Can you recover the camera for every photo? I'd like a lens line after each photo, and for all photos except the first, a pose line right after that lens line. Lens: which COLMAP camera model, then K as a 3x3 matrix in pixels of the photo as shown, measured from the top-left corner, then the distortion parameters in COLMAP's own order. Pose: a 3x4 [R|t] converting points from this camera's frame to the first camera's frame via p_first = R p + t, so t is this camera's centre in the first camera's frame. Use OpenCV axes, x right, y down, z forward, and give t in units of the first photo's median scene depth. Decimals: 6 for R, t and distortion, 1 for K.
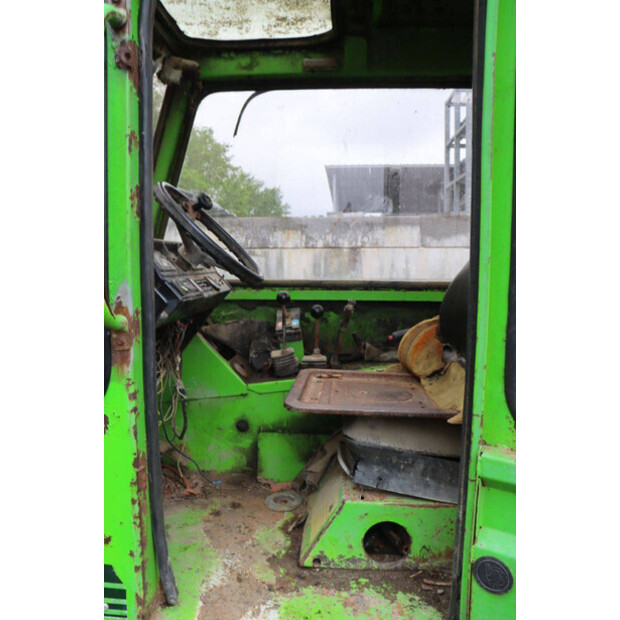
lens RADIAL K [[507.2, 0, 310.0], [0, 507.2, 310.0], [0, 0, 1]] dist [-0.192272, 0.180245]
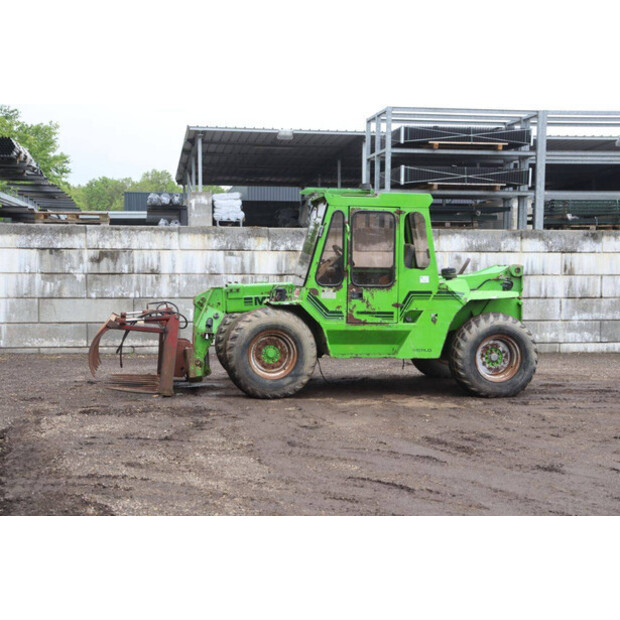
lens RADIAL K [[969.3, 0, 310.0], [0, 969.3, 310.0], [0, 0, 1]] dist [0.105931, 0.128885]
pose [[0.970167, -0.001722, 0.242431, -2.012461], [0.012205, 0.999054, -0.041745, 0.541301], [-0.242130, 0.043458, 0.969270, -5.723231]]
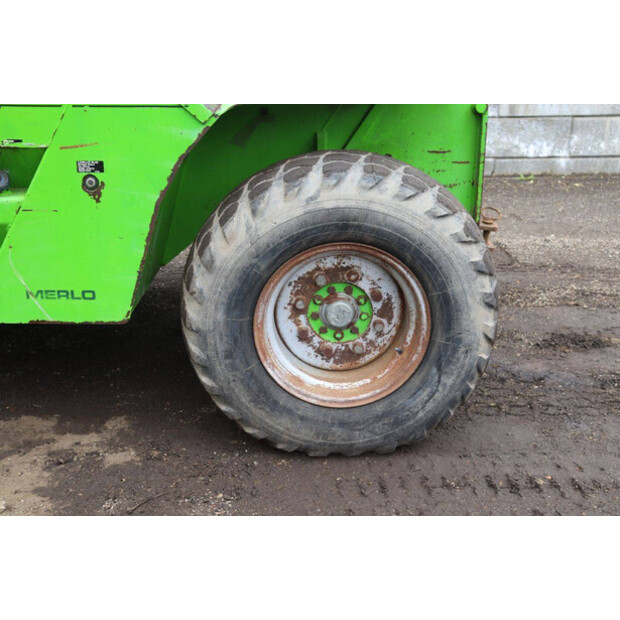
lens RADIAL K [[769.2, 0, 310.0], [0, 769.2, 310.0], [0, 0, 1]] dist [0.000195, 0.009514]
pose [[0.997303, -0.028754, 0.067528, 0.706466], [0.011291, 0.969216, 0.245953, 0.225285], [-0.072521, -0.244527, 0.966927, -0.910072]]
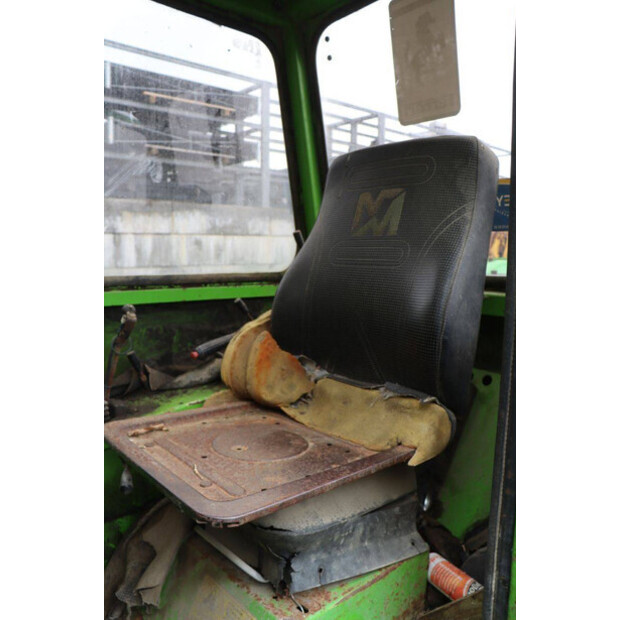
lens RADIAL K [[507.2, 0, 310.0], [0, 507.2, 310.0], [0, 0, 1]] dist [-0.192272, 0.180245]
pose [[0.702960, -0.077390, 0.707006, -0.205962], [0.059100, 0.996980, 0.050370, -0.031608], [-0.708770, 0.006376, 0.705411, 0.358373]]
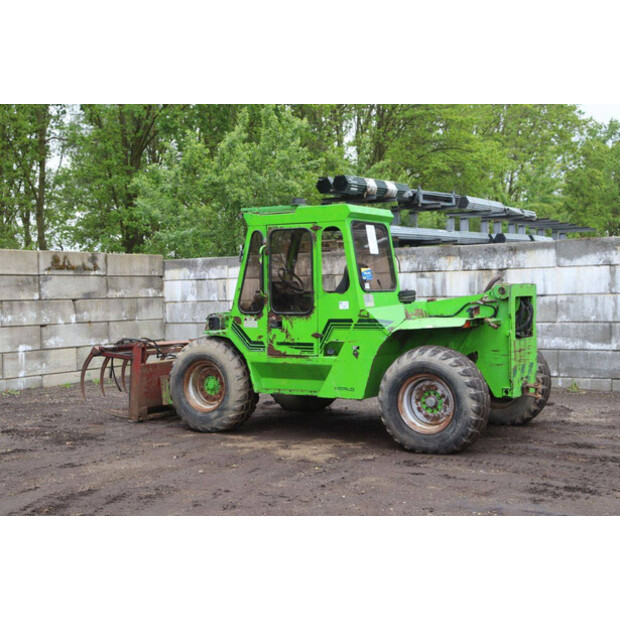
lens RADIAL K [[918.7, 0, 310.0], [0, 918.7, 310.0], [0, 0, 1]] dist [0.023822, 0.500780]
pose [[0.884596, -0.007025, -0.466305, 2.634863], [-0.021326, 0.998231, -0.055494, 0.391779], [0.465870, 0.059034, 0.882882, -4.264563]]
